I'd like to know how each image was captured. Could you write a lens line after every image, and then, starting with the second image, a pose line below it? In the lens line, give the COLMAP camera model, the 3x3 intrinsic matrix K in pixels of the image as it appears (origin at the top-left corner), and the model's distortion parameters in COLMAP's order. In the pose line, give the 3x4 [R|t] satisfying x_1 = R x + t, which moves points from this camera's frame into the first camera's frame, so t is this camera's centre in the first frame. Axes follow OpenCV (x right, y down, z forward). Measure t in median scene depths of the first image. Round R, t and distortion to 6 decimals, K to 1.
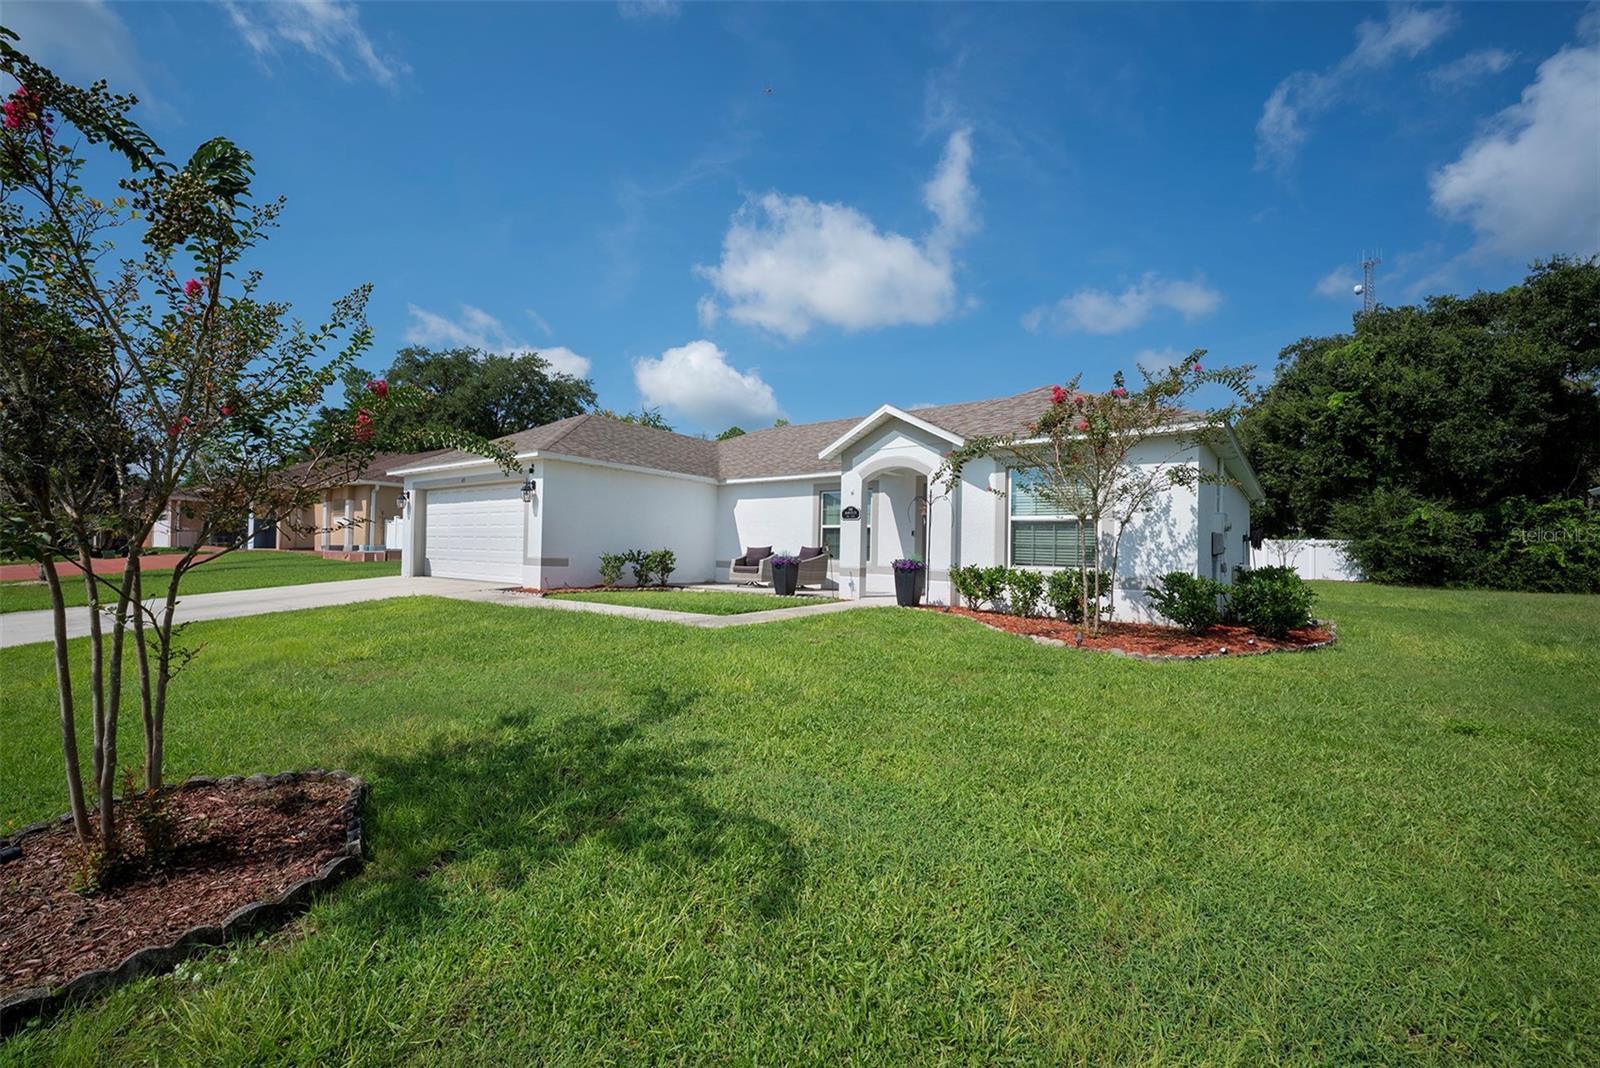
lens RADIAL K [[673.7, 0, 733.3], [0, 673.7, 541.4], [0, 0, 1]] dist [-0.020230, 0.000568]
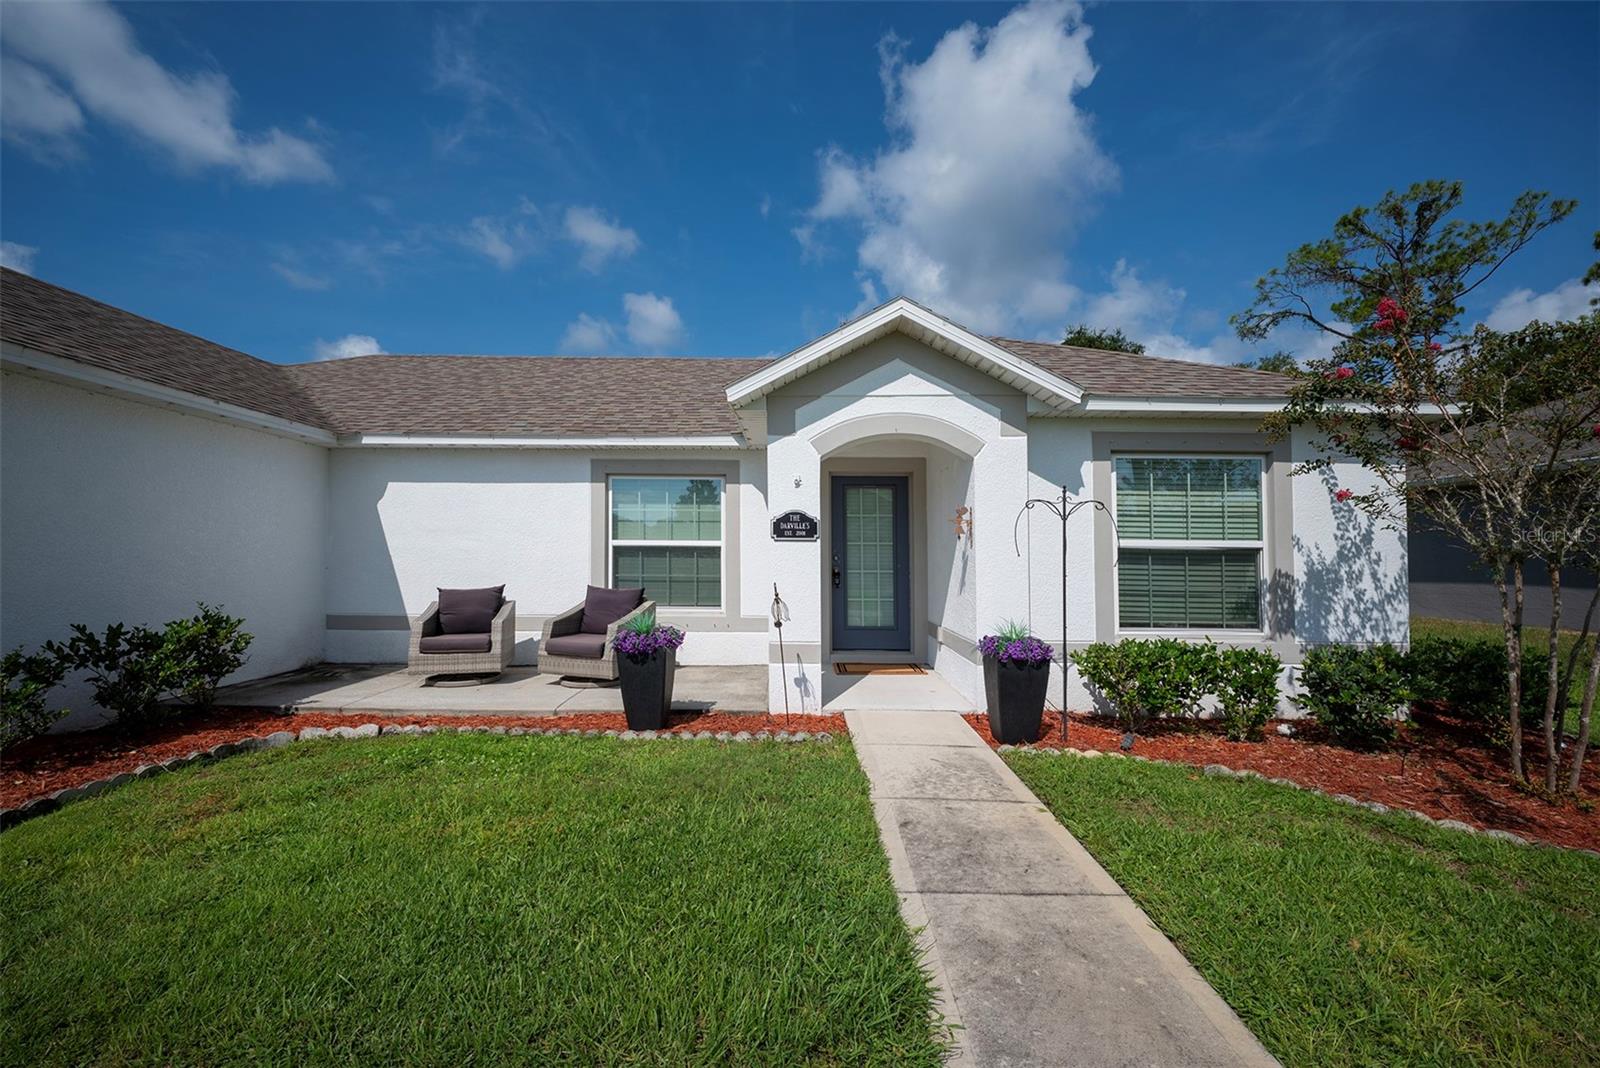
lens RADIAL K [[669.3, 0, 761.2], [0, 669.3, 531.8], [0, 0, 1]] dist [0.002710, -0.004225]
pose [[0.740455, 0.006445, 0.672075, -0.082796], [-0.002734, 0.999975, -0.006577, -0.018901], [-0.672100, 0.003033, 0.740454, 0.366004]]
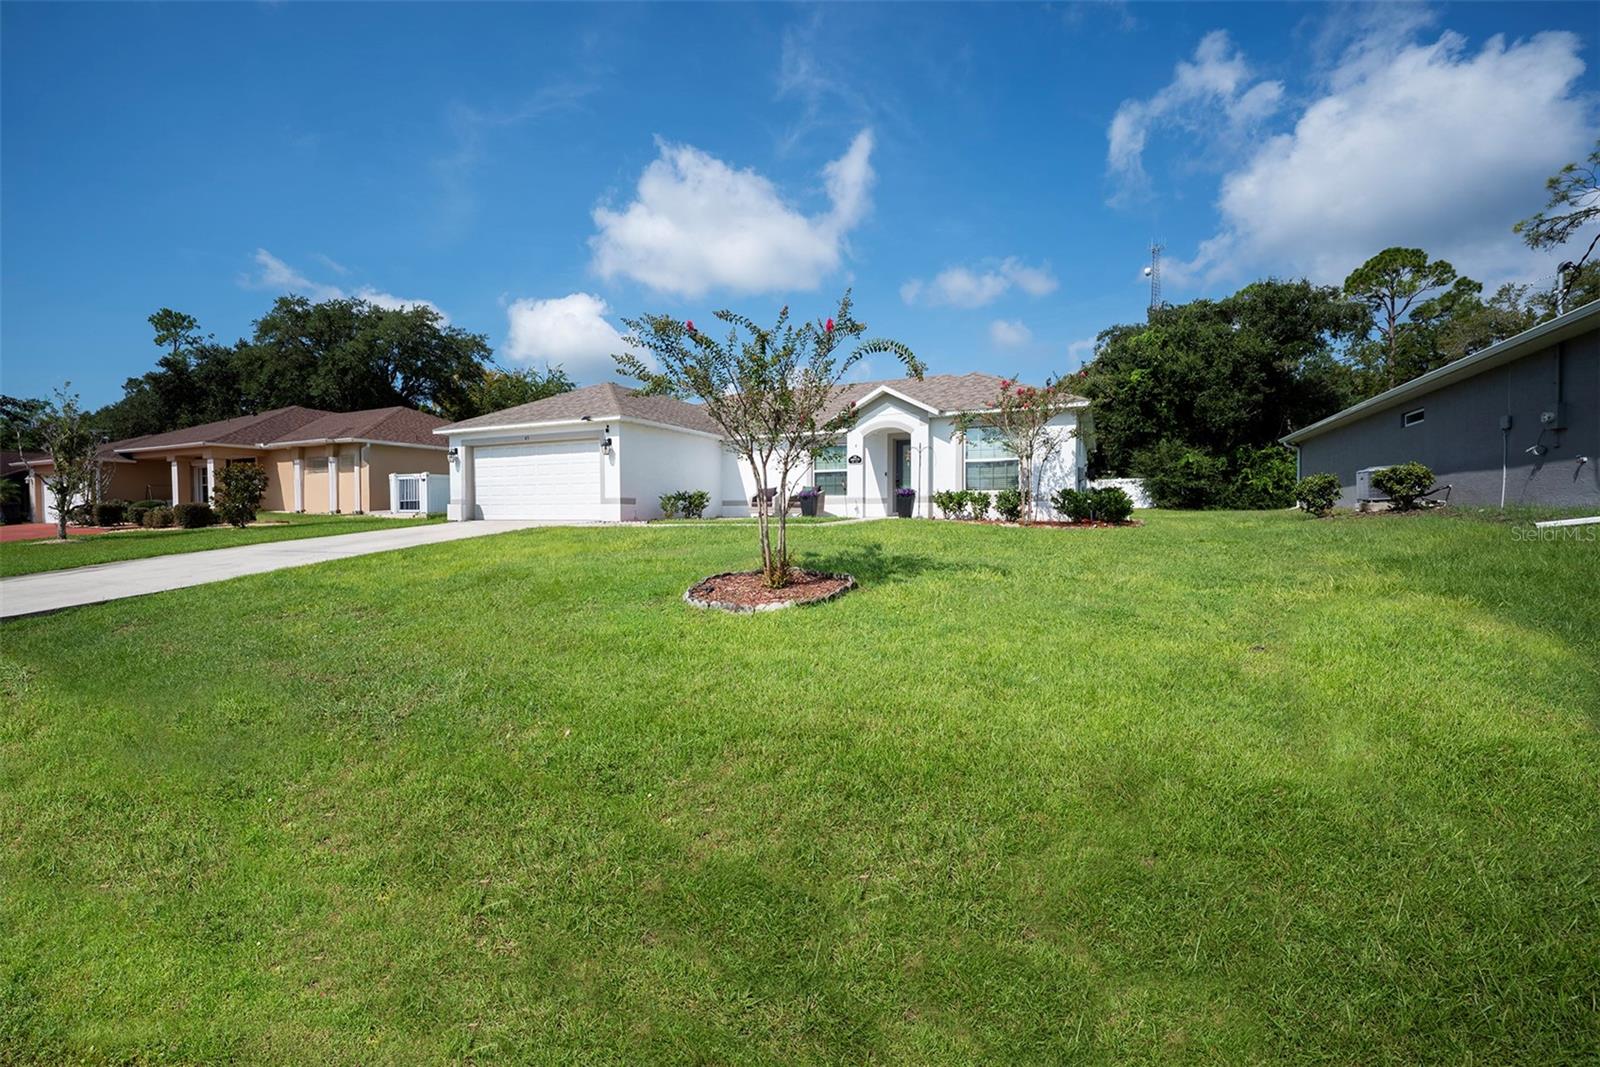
lens RADIAL K [[669.3, 0, 761.2], [0, 669.3, 531.3], [0, 0, 1]] dist [0.002710, -0.004225]
pose [[0.971778, -0.037279, 0.232934, -0.197412], [0.025642, 0.998276, 0.052791, 0.016840], [-0.234501, -0.045328, 0.971059, -0.195812]]
